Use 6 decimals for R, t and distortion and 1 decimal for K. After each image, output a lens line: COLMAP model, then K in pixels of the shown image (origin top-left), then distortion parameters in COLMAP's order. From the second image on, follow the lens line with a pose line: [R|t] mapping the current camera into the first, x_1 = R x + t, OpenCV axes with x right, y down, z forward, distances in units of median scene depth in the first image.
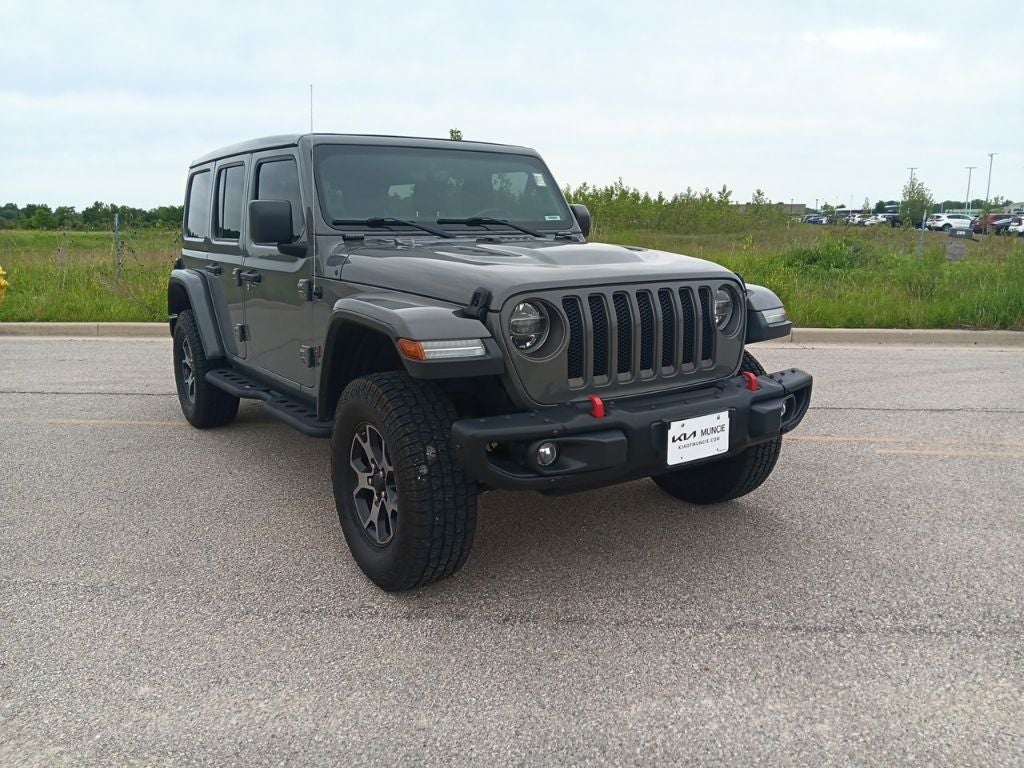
lens RADIAL K [[779.6, 0, 514.5], [0, 779.6, 382.5], [0, 0, 1]] dist [0.044851, -0.092478]
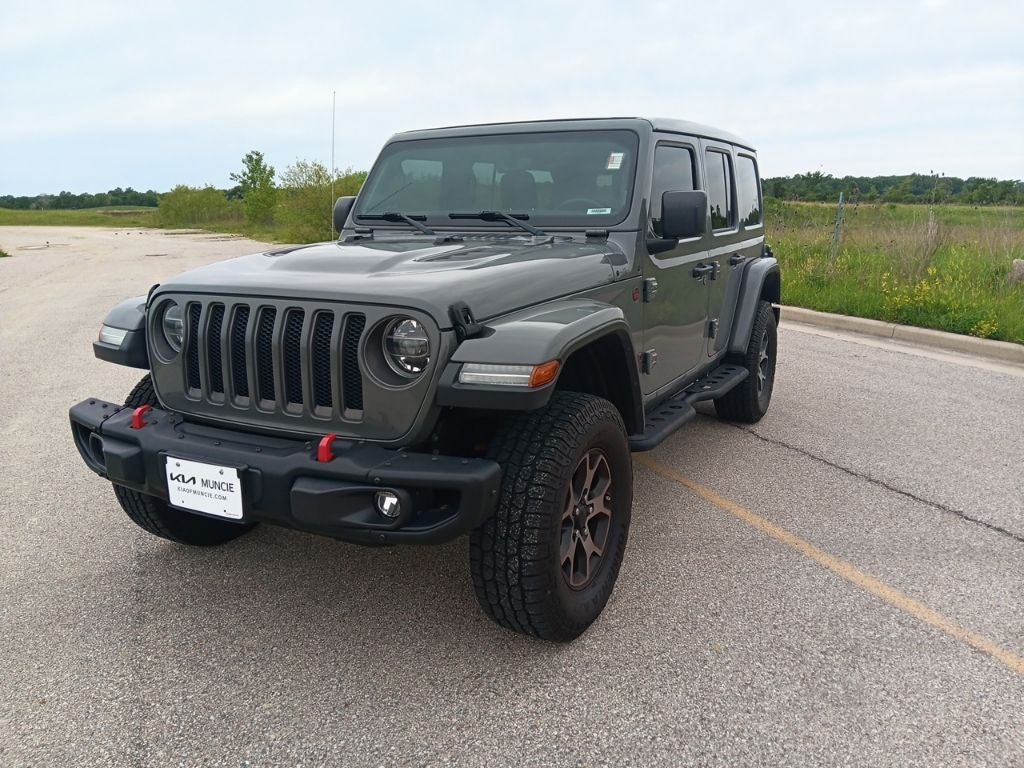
lens RADIAL K [[782.1, 0, 512.0], [0, 782.1, 384.0], [0, 0, 1]] dist [0.046344, -0.094769]
pose [[0.486729, 0.194225, -0.851687, 1.078625], [-0.165995, 0.977769, 0.128114, -0.197539], [0.857636, 0.079019, 0.508149, 0.837640]]
